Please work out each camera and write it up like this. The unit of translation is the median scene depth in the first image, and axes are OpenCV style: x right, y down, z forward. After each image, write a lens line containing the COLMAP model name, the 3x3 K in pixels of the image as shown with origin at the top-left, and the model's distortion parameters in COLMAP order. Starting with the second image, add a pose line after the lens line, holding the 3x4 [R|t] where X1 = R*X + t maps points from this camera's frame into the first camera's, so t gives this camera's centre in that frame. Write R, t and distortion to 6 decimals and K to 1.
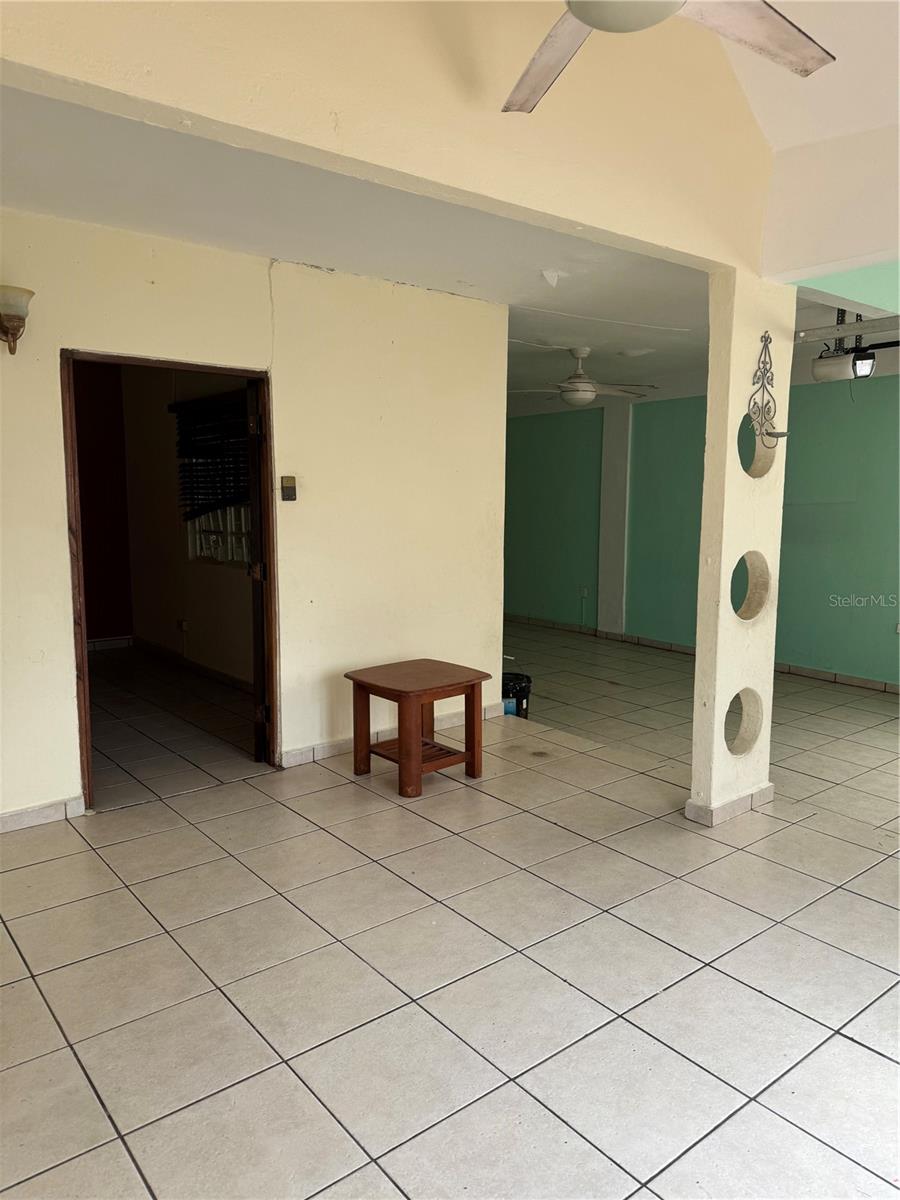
lens RADIAL K [[830.9, 0, 449.4], [0, 830.9, 594.2], [0, 0, 1]] dist [0.076617, -0.108370]
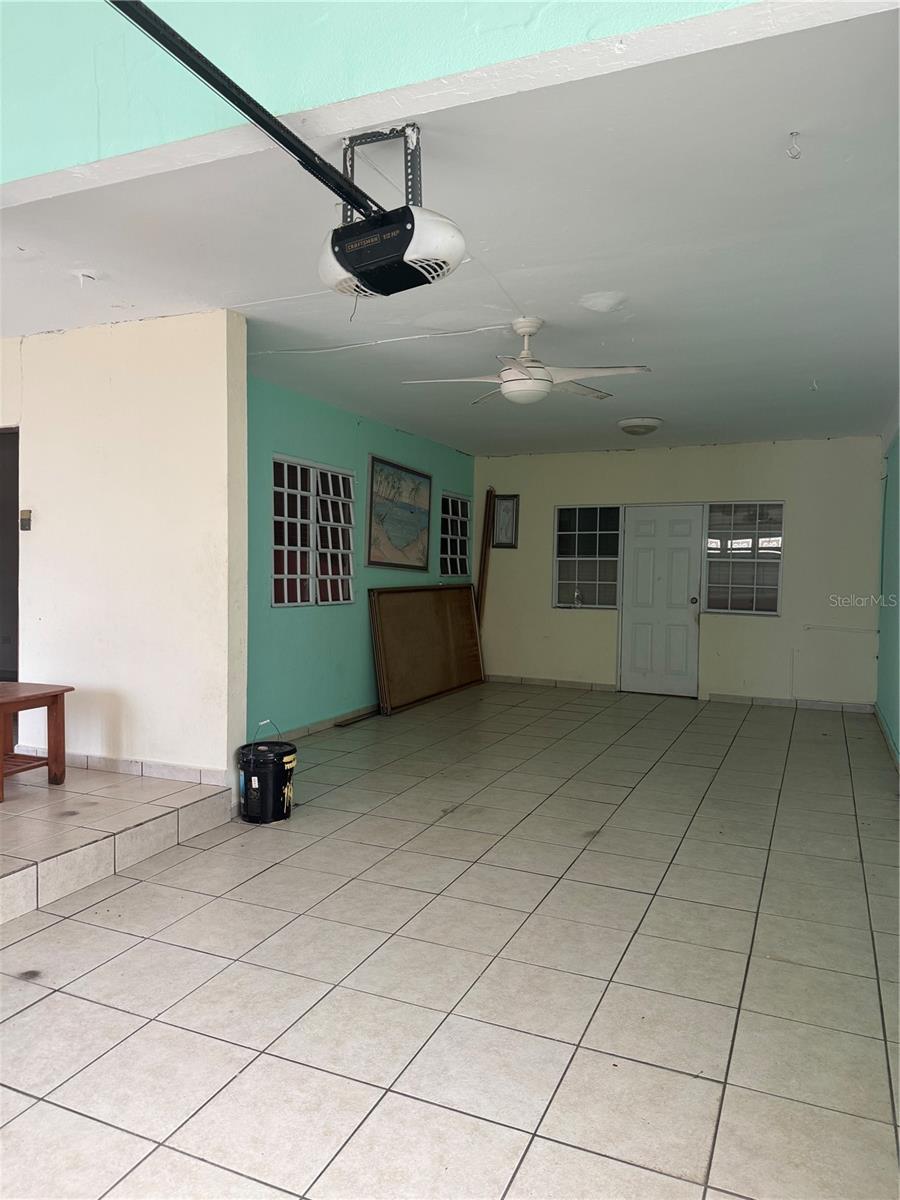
lens RADIAL K [[830.9, 0, 449.4], [0, 830.9, 594.2], [0, 0, 1]] dist [0.076617, -0.108370]
pose [[0.473404, 0.032797, -0.880235, 1.245735], [-0.122136, 0.992098, -0.028722, -0.069551], [0.872337, 0.121105, 0.473668, 1.064667]]
